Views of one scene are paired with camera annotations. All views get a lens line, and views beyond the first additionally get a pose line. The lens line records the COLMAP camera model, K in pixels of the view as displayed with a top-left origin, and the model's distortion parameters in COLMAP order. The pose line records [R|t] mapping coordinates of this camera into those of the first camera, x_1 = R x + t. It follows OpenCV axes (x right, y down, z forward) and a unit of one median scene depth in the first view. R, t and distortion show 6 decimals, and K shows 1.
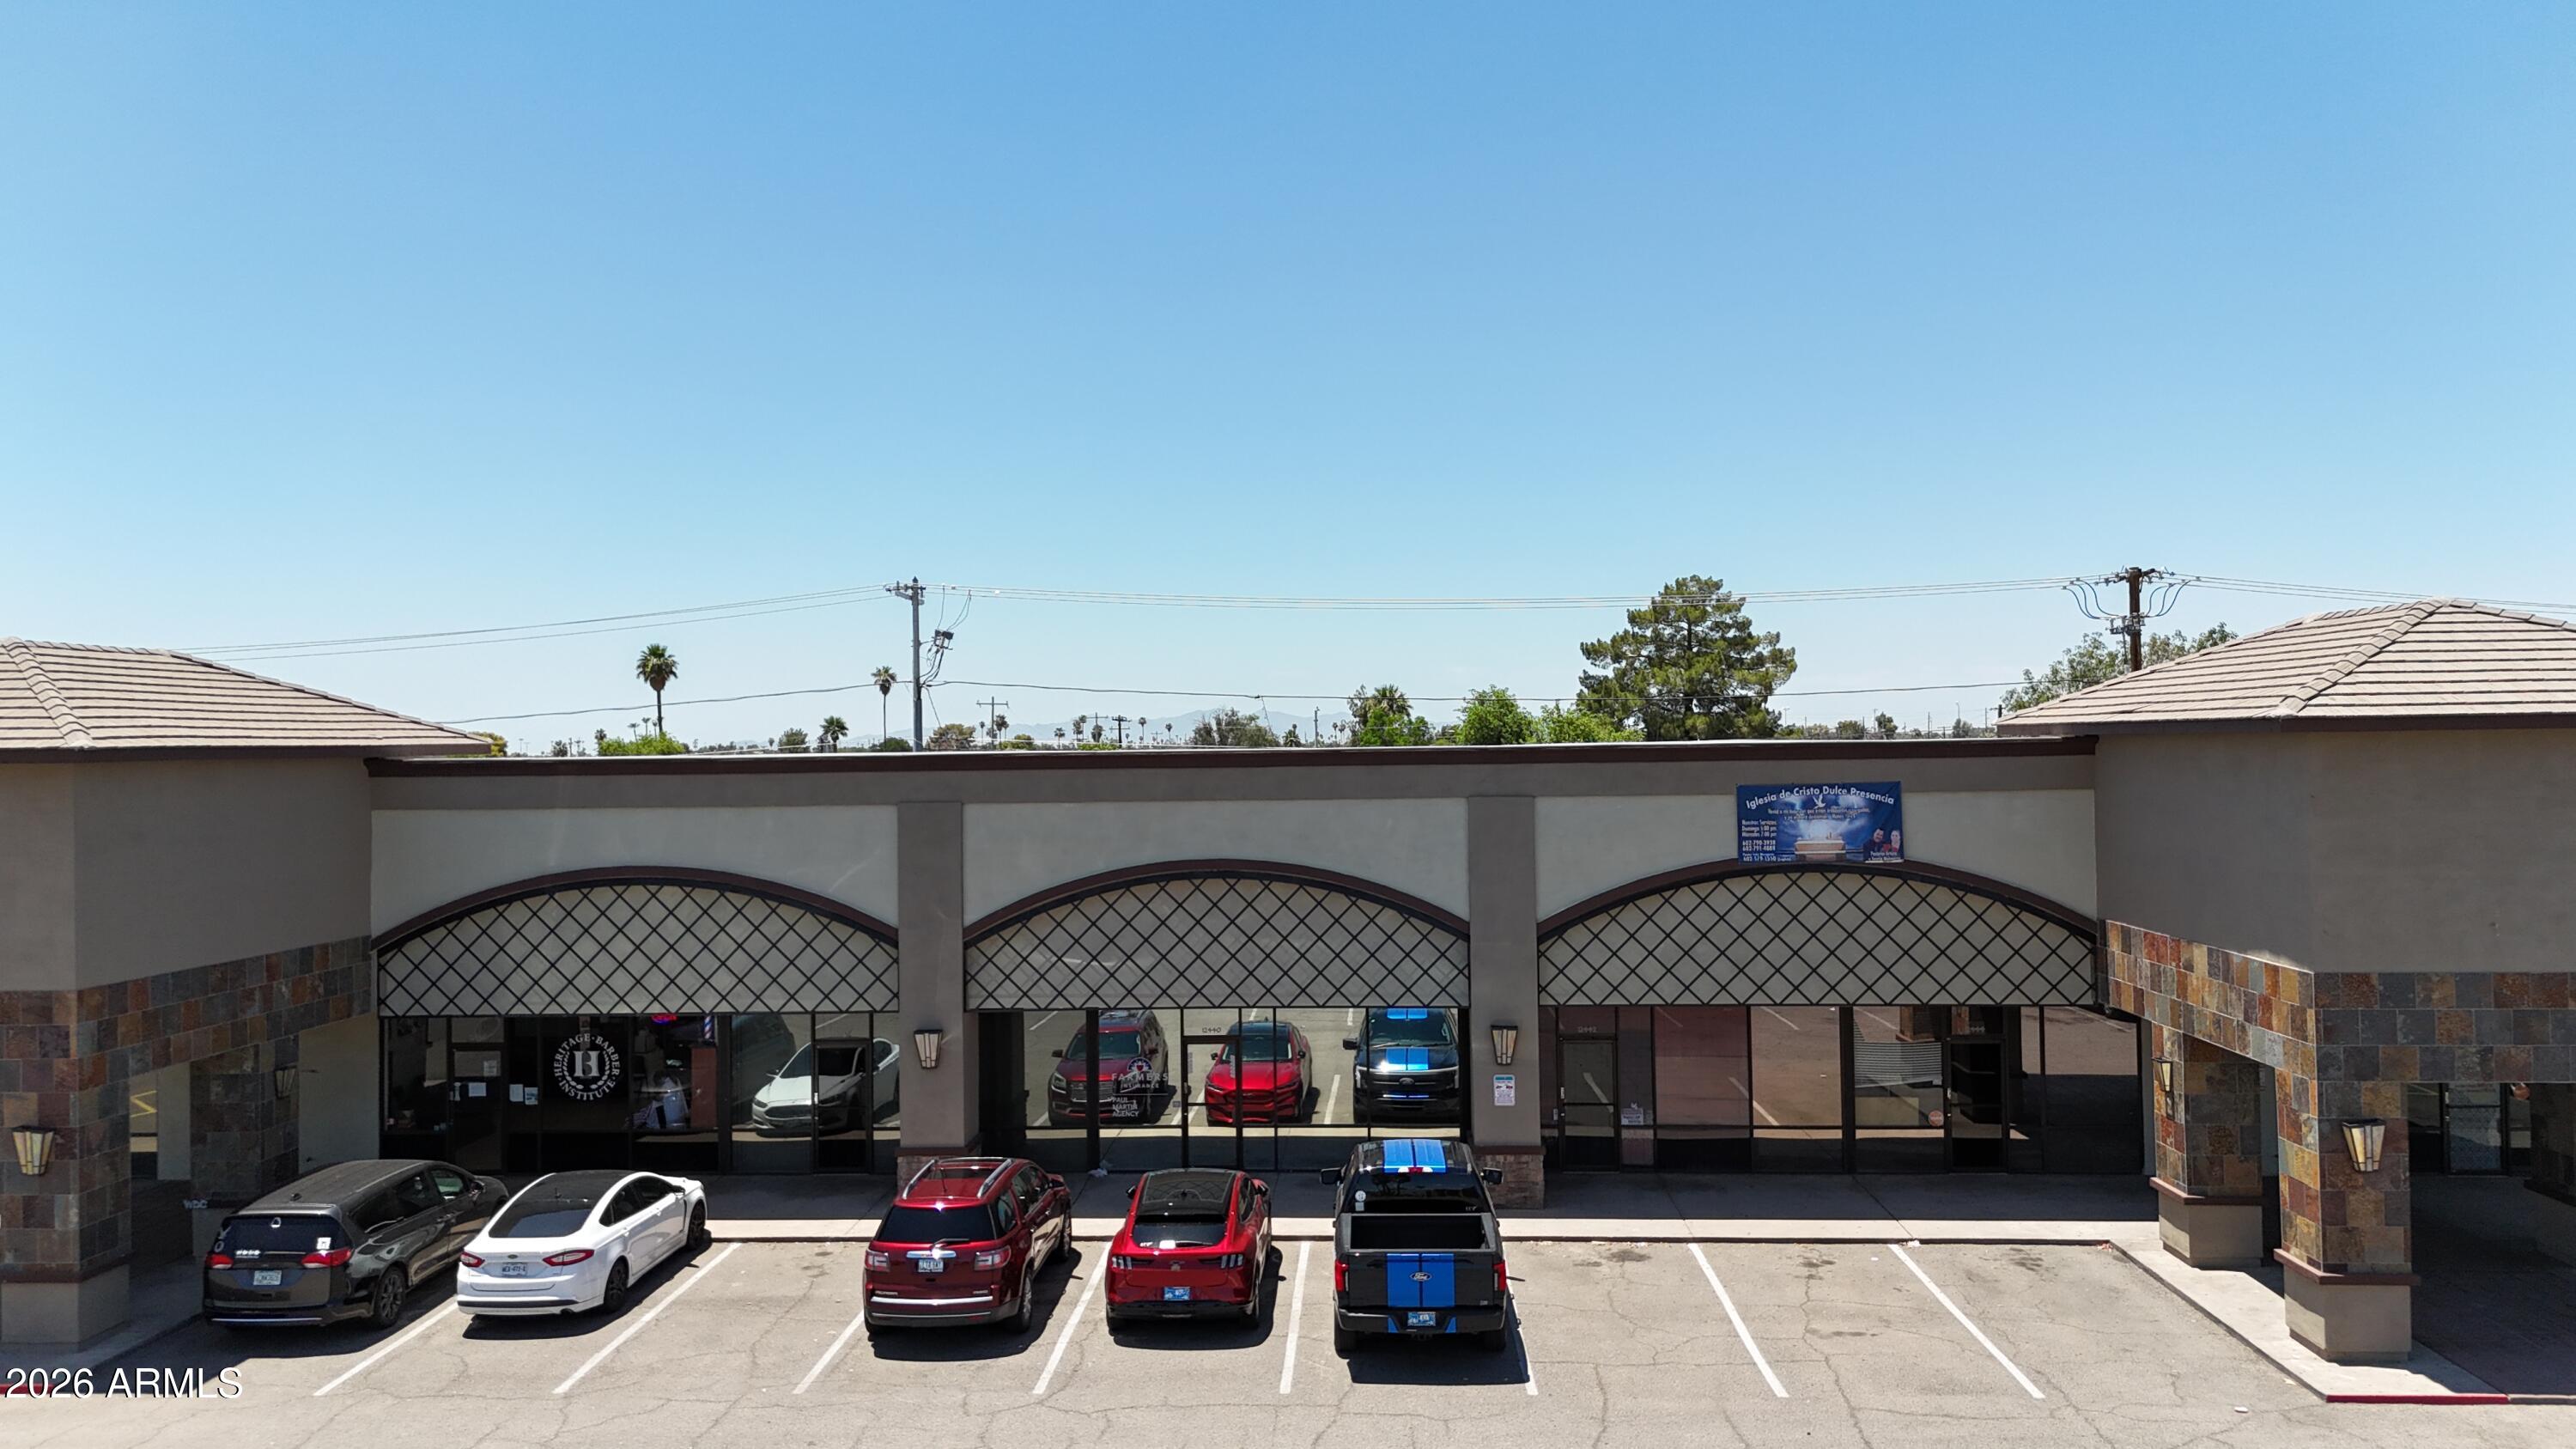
lens RADIAL K [[1904.0, 0, 1299.1], [0, 1904.0, 717.8], [0, 0, 1]] dist [0.070093, -0.065864]
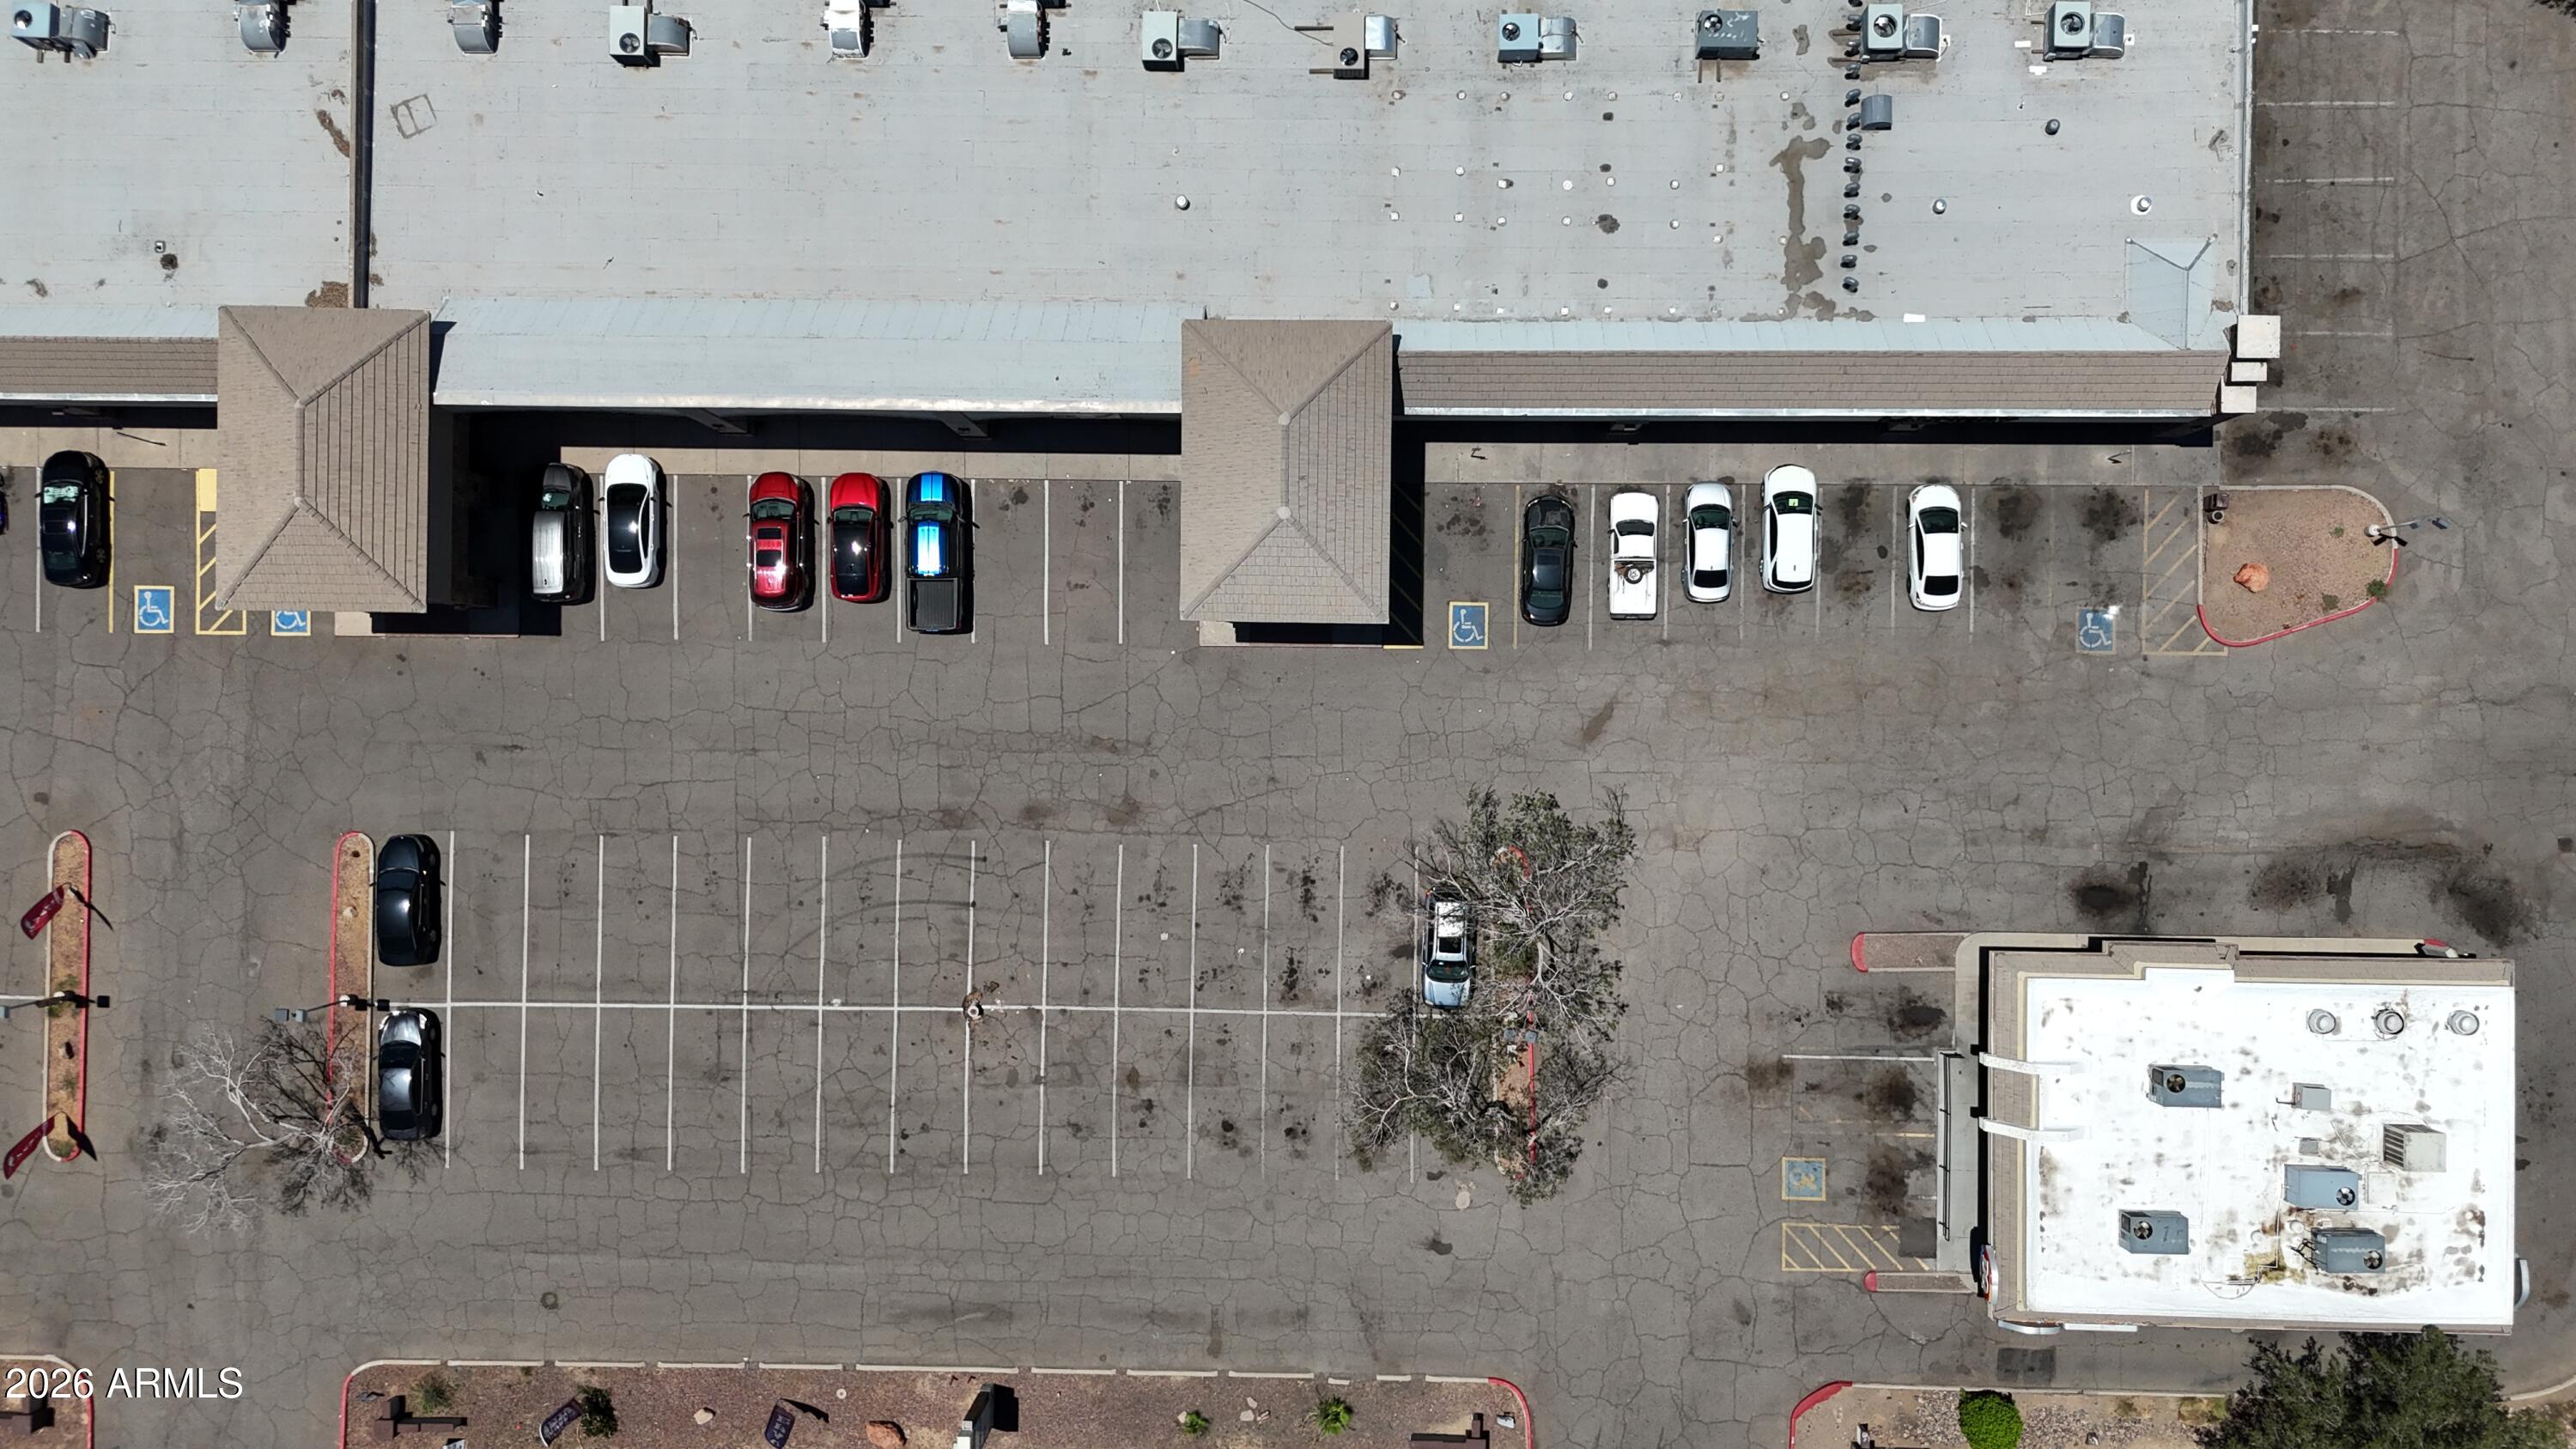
lens RADIAL K [[1904.0, 0, 1301.8], [0, 1904.0, 716.7], [0, 0, 1]] dist [0.070093, -0.065864]
pose [[0.999147, -0.040223, -0.009355, 0.537548], [0.009542, 0.004449, 0.999945, -2.217080], [-0.040179, -0.999181, 0.004829, 0.617618]]
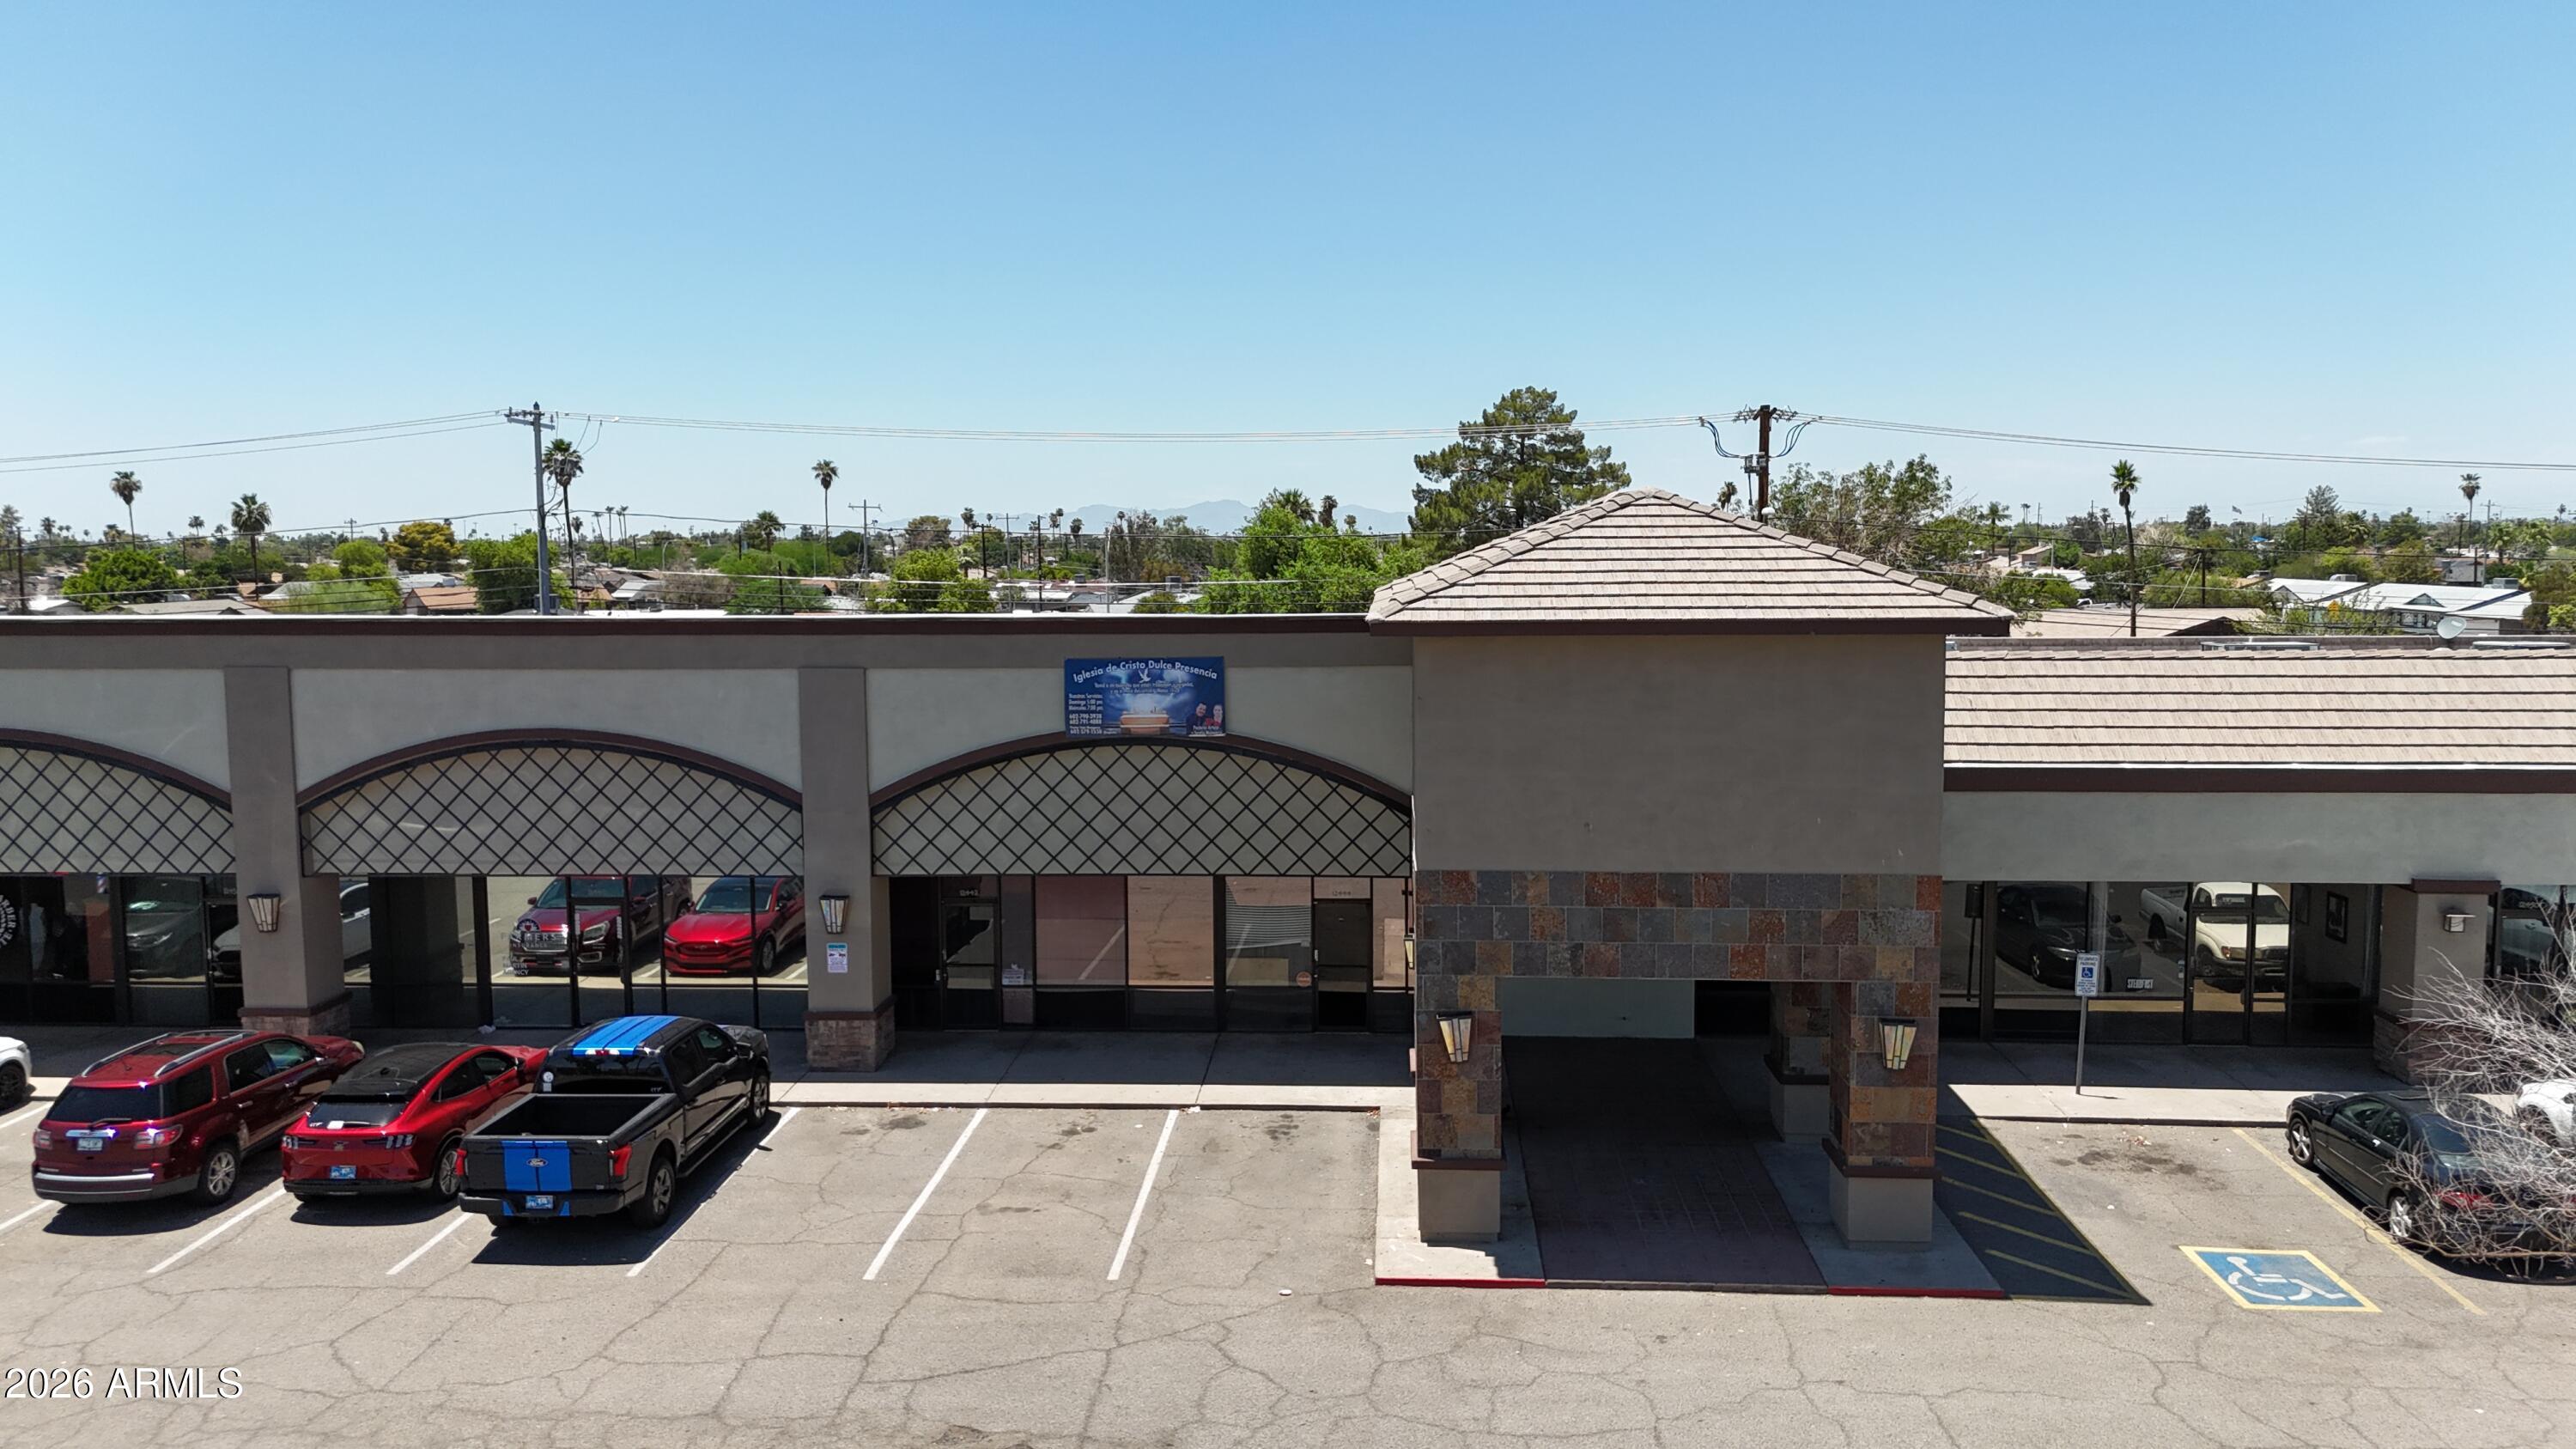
lens RADIAL K [[1904.0, 0, 1297.4], [0, 1904.0, 716.5], [0, 0, 1]] dist [0.070093, -0.065864]
pose [[0.999954, 0.008017, -0.005178, 0.356816], [-0.007409, 0.994094, 0.108268, -0.042992], [0.006015, -0.108225, 0.994108, 0.010757]]
